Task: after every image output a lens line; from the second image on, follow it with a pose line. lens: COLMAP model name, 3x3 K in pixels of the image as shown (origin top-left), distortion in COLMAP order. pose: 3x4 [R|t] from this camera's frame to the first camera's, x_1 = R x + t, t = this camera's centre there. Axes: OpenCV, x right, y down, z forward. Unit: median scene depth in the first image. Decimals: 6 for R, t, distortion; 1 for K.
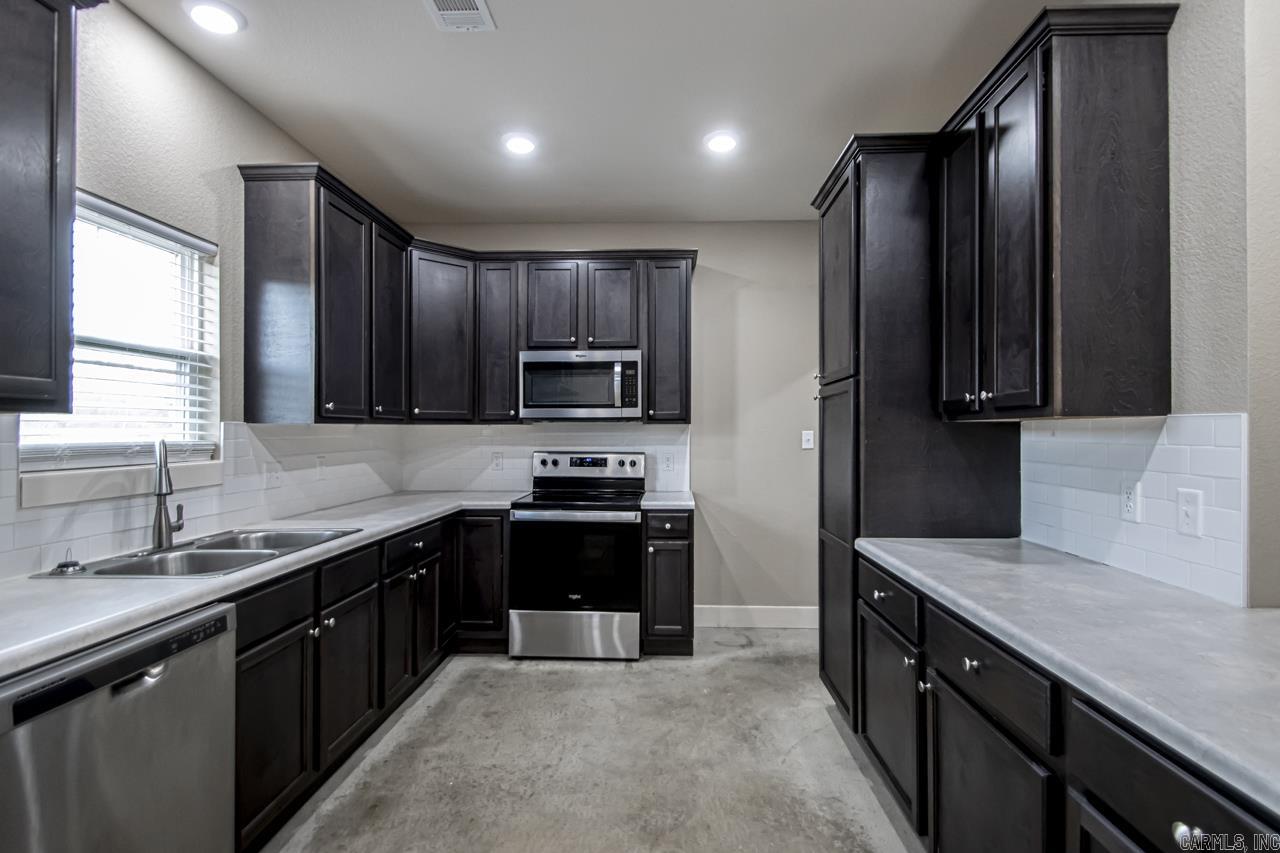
lens RADIAL K [[600.2, 0, 645.1], [0, 600.2, 421.9], [0, 0, 1]] dist [0.021439, -0.018555]
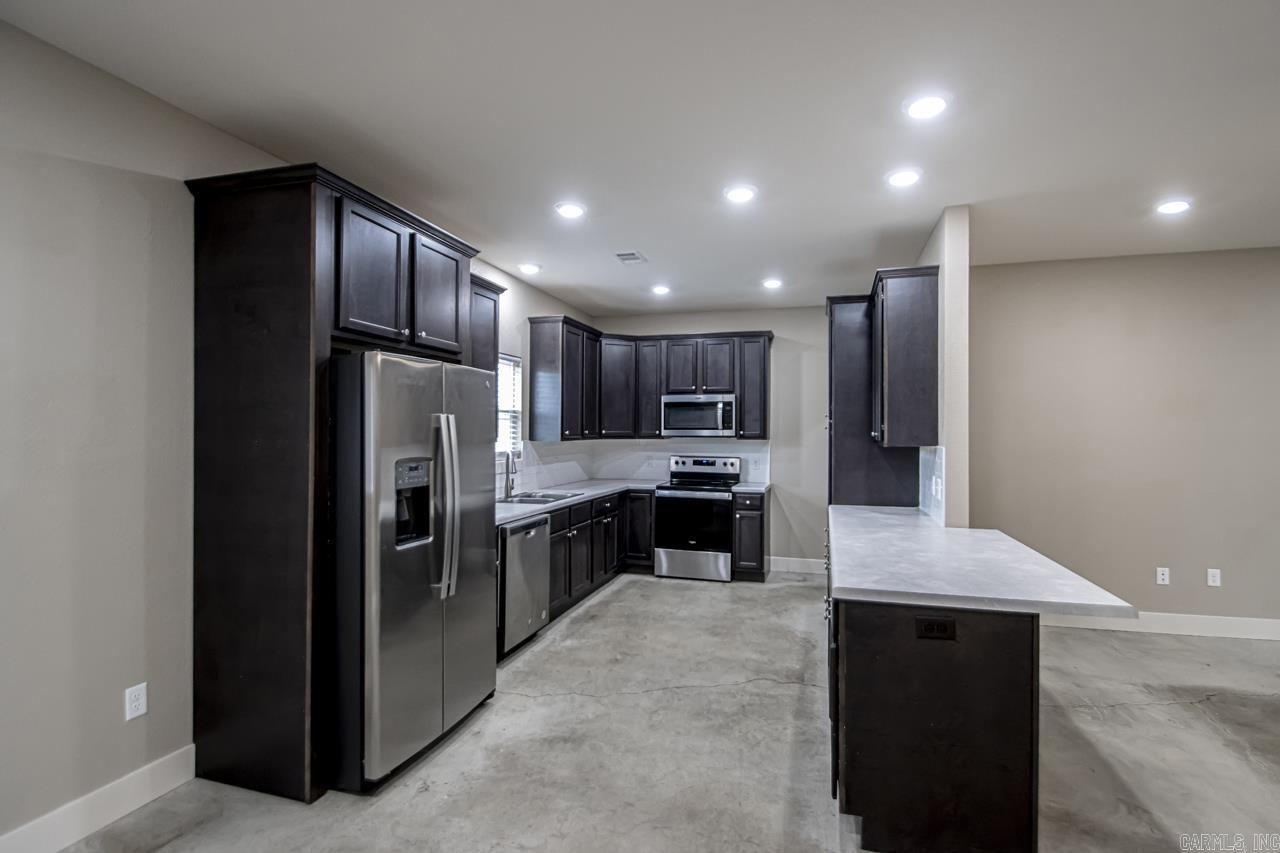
lens RADIAL K [[600.2, 0, 657.8], [0, 600.2, 427.5], [0, 0, 1]] dist [0.021439, -0.018555]
pose [[0.972804, 0.003634, -0.231600, 0.202258], [-0.001709, 0.999962, 0.008514, -0.052733], [0.231622, -0.007887, 0.972774, -0.756200]]
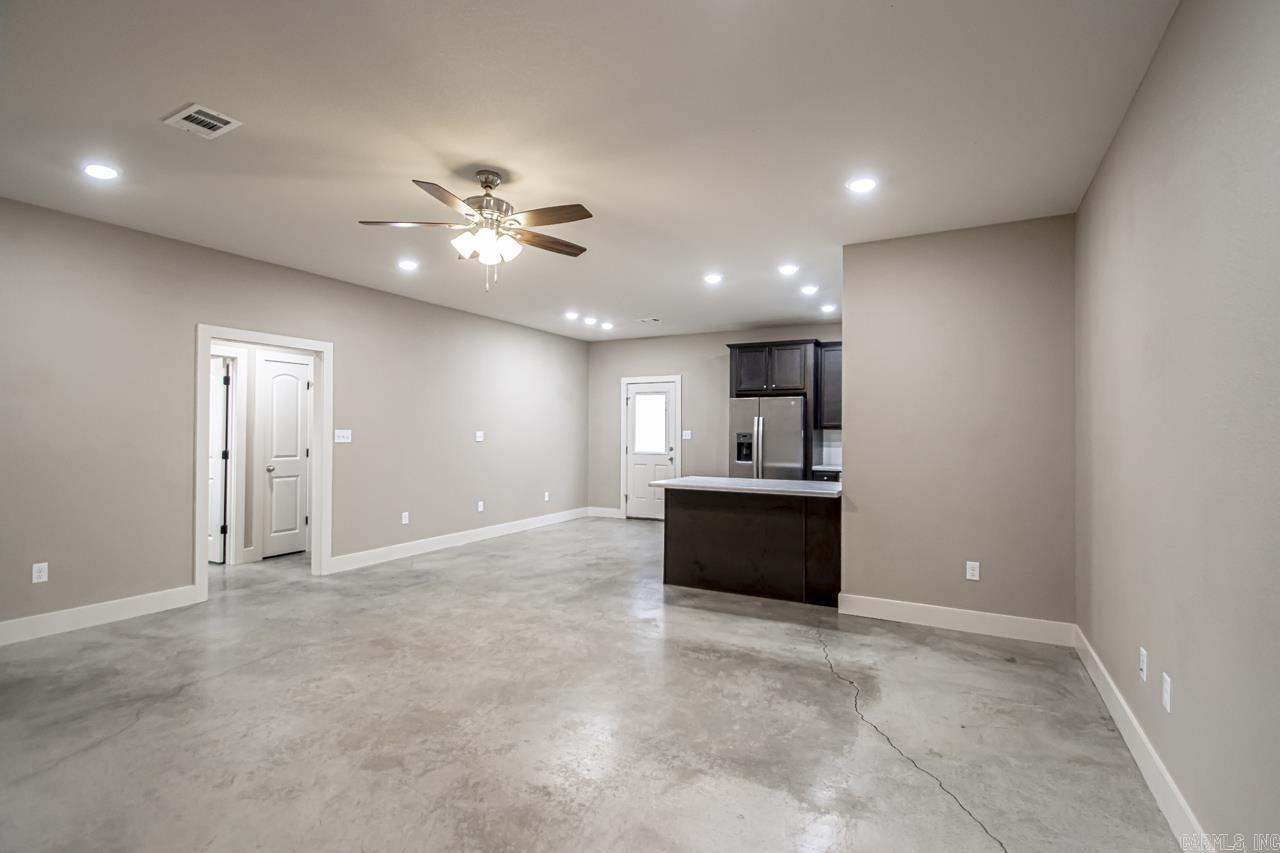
lens RADIAL K [[600.2, 0, 646.5], [0, 600.2, 430.0], [0, 0, 1]] dist [0.021439, -0.018555]
pose [[-0.431959, -0.001460, -0.901892, 2.017461], [0.010042, 0.999929, -0.006428, -0.001791], [0.901837, -0.011833, -0.431914, 0.652613]]
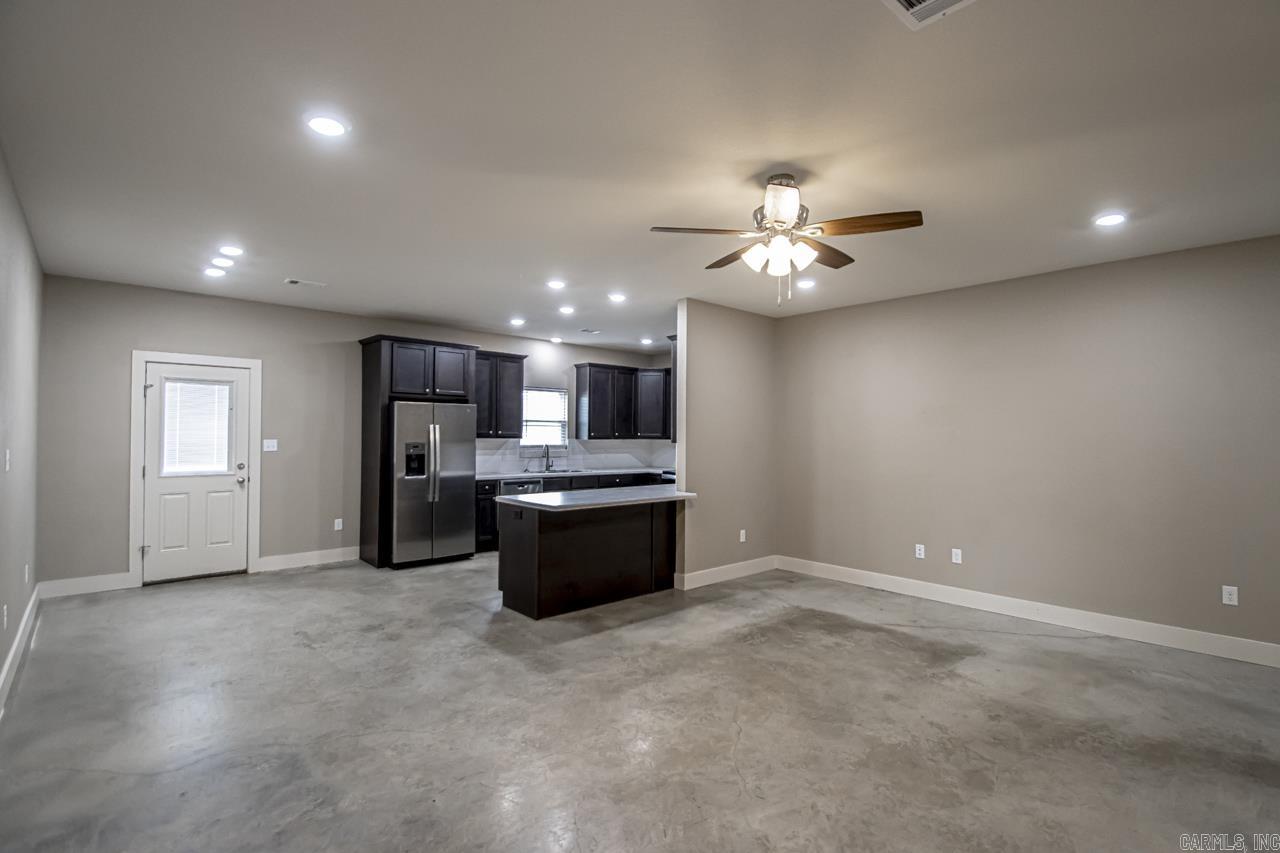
lens RADIAL K [[600.2, 0, 655.7], [0, 600.2, 419.8], [0, 0, 1]] dist [0.021439, -0.018555]
pose [[0.710770, -0.005830, -0.703400, 1.724027], [-0.001654, 0.999949, -0.009959, -0.062457], [0.703422, 0.008242, 0.710724, -0.919618]]
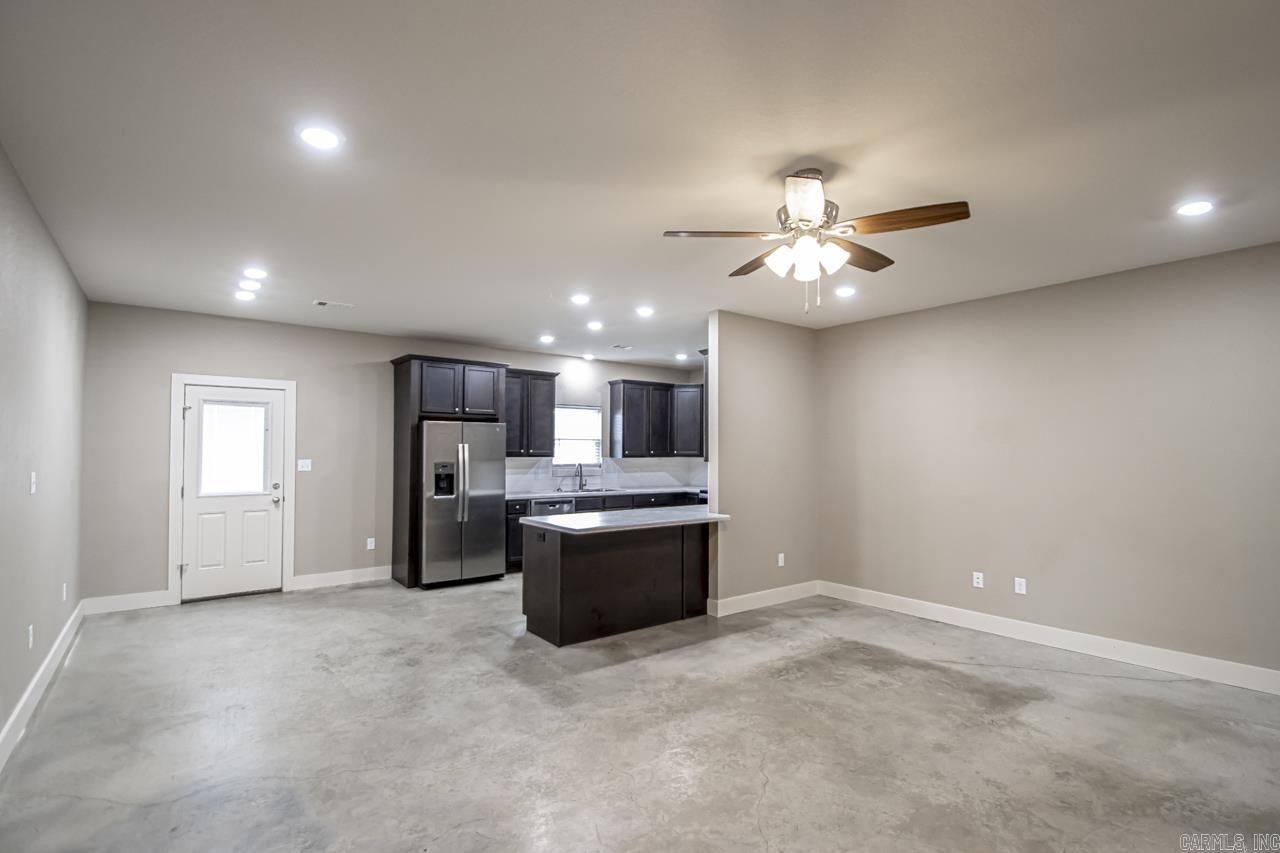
lens RADIAL K [[600.2, 0, 653.3], [0, 600.2, 430.3], [0, 0, 1]] dist [0.021439, -0.018555]
pose [[0.652187, -0.020195, -0.757789, 1.699845], [0.003756, 0.999719, -0.023410, -0.060132], [0.758048, 0.012421, 0.652080, -0.829600]]
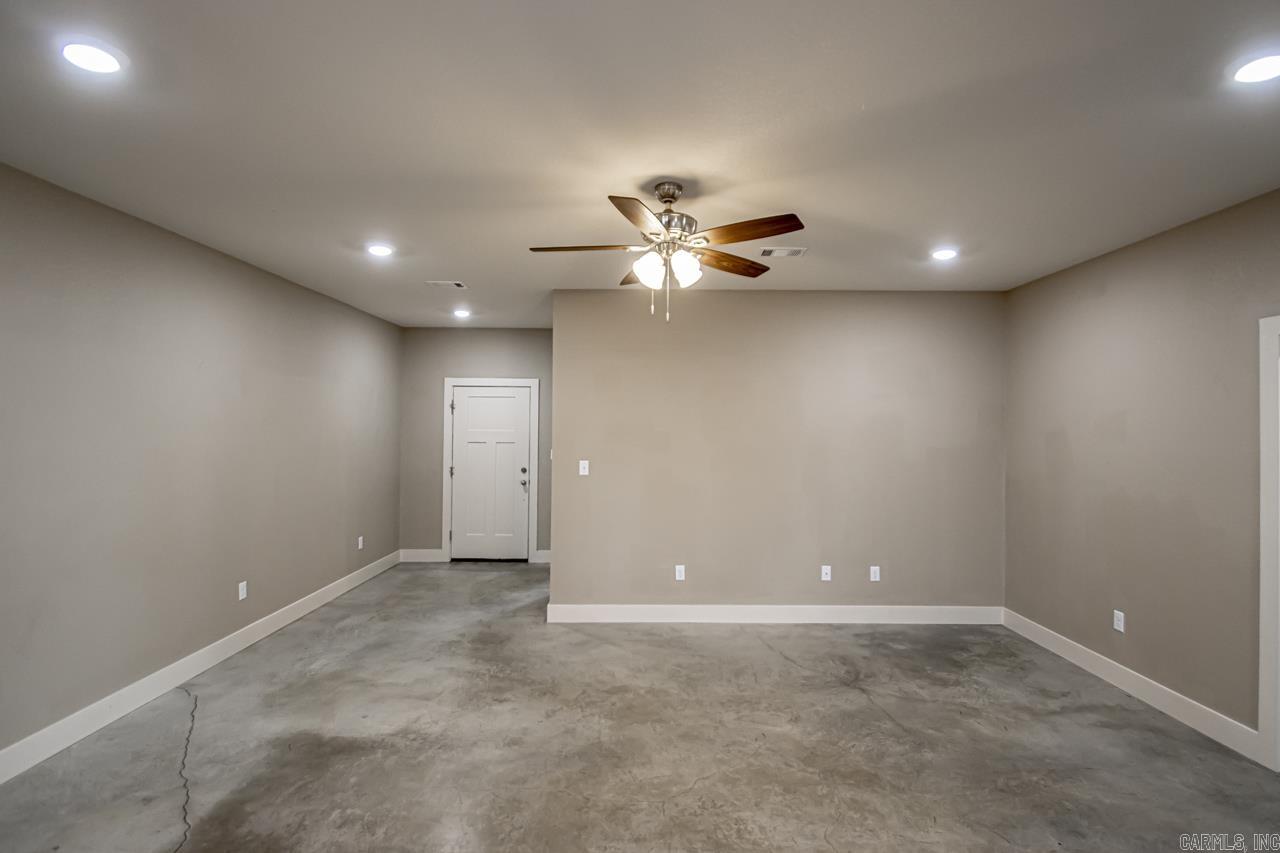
lens RADIAL K [[600.2, 0, 641.5], [0, 600.2, 431.5], [0, 0, 1]] dist [0.021439, -0.018555]
pose [[-0.037556, 0.001073, 0.999294, 0.241255], [-0.019125, 0.999815, -0.001793, -0.090254], [-0.999111, -0.019179, -0.037529, -0.001540]]
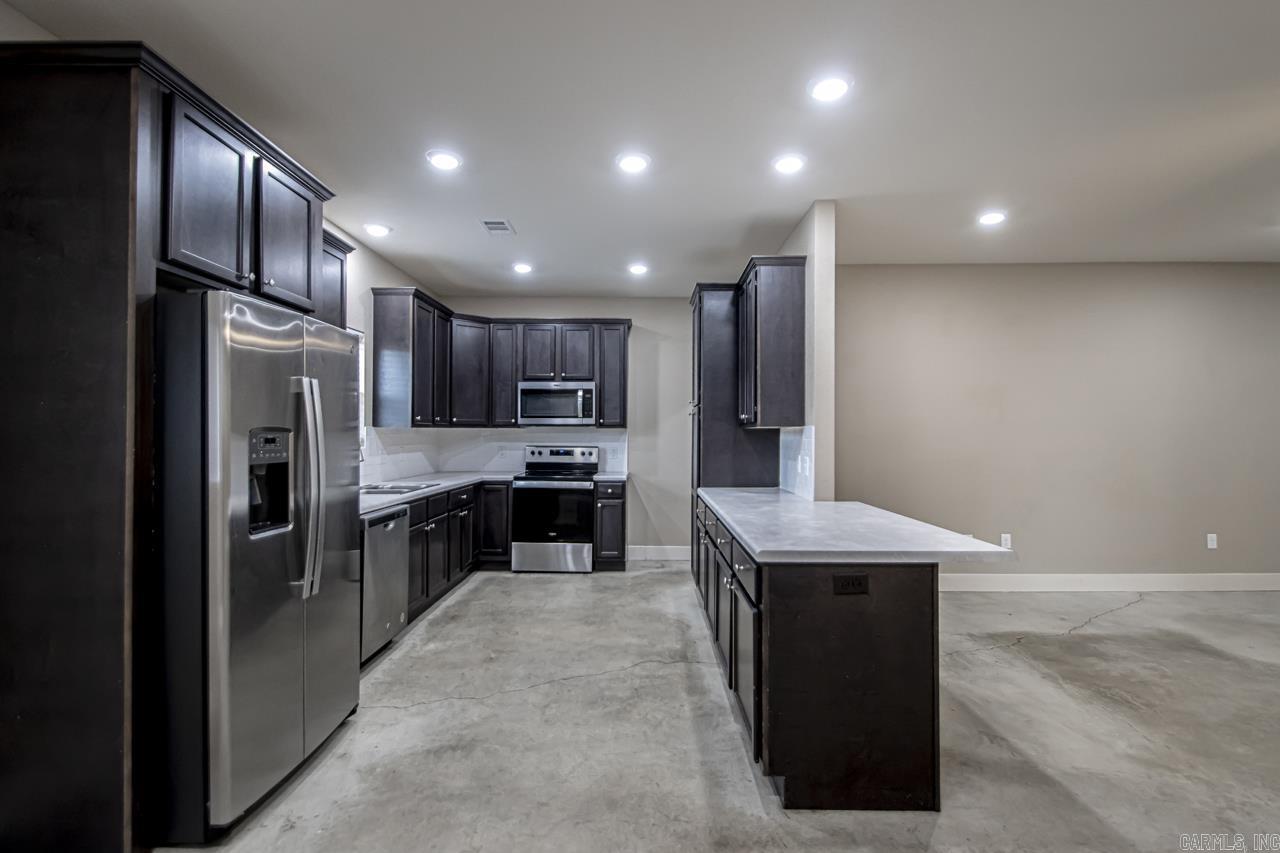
lens RADIAL K [[600.2, 0, 641.1], [0, 600.2, 433.0], [0, 0, 1]] dist [0.021439, -0.018555]
pose [[0.999519, 0.005594, 0.030516, 0.081670], [-0.006044, 0.999874, 0.014678, -0.010329], [-0.030430, -0.014855, 0.999426, -0.720953]]
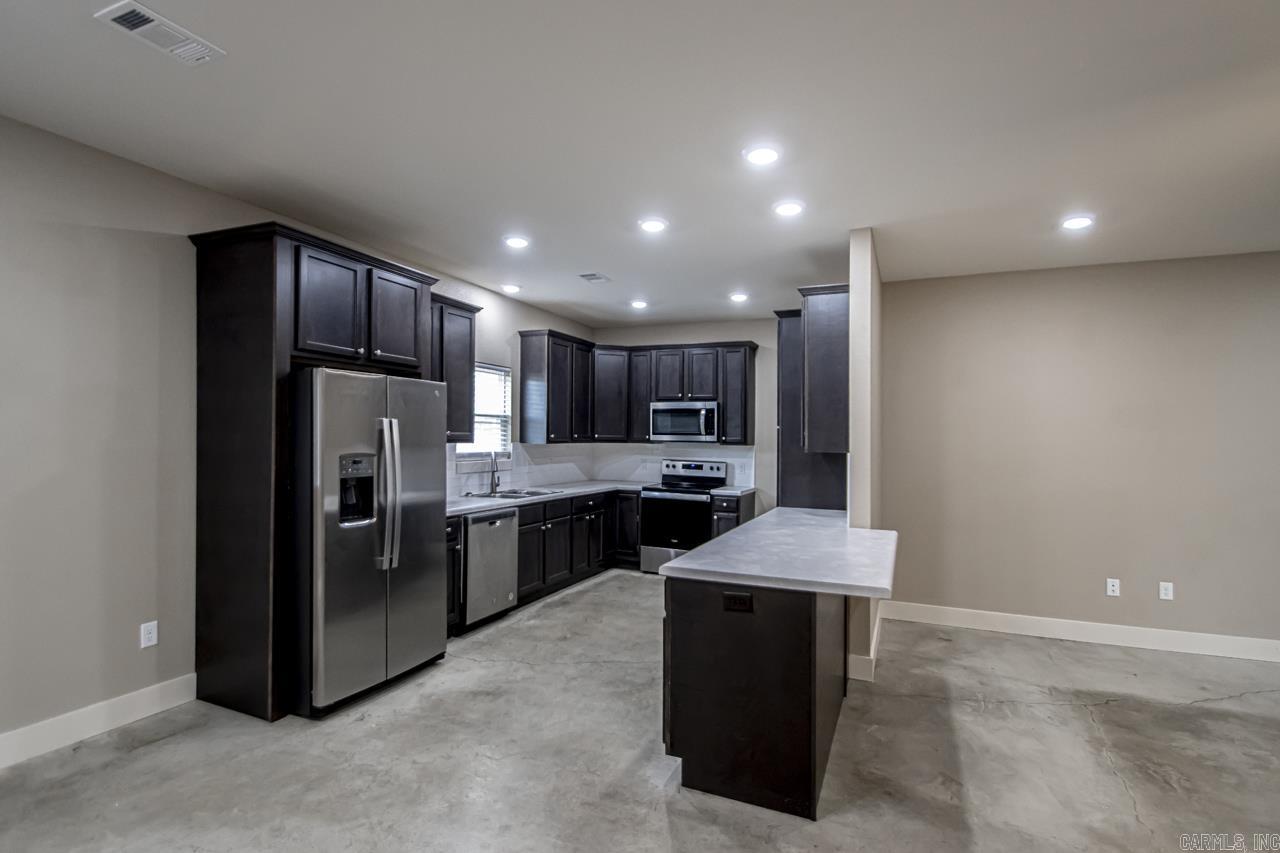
lens RADIAL K [[600.2, 0, 647.9], [0, 600.2, 442.7], [0, 0, 1]] dist [0.021439, -0.018555]
pose [[0.934736, 0.020432, -0.354755, 0.505468], [-0.012444, 0.999615, 0.024782, -0.053357], [0.355125, -0.018750, 0.934631, -0.808462]]
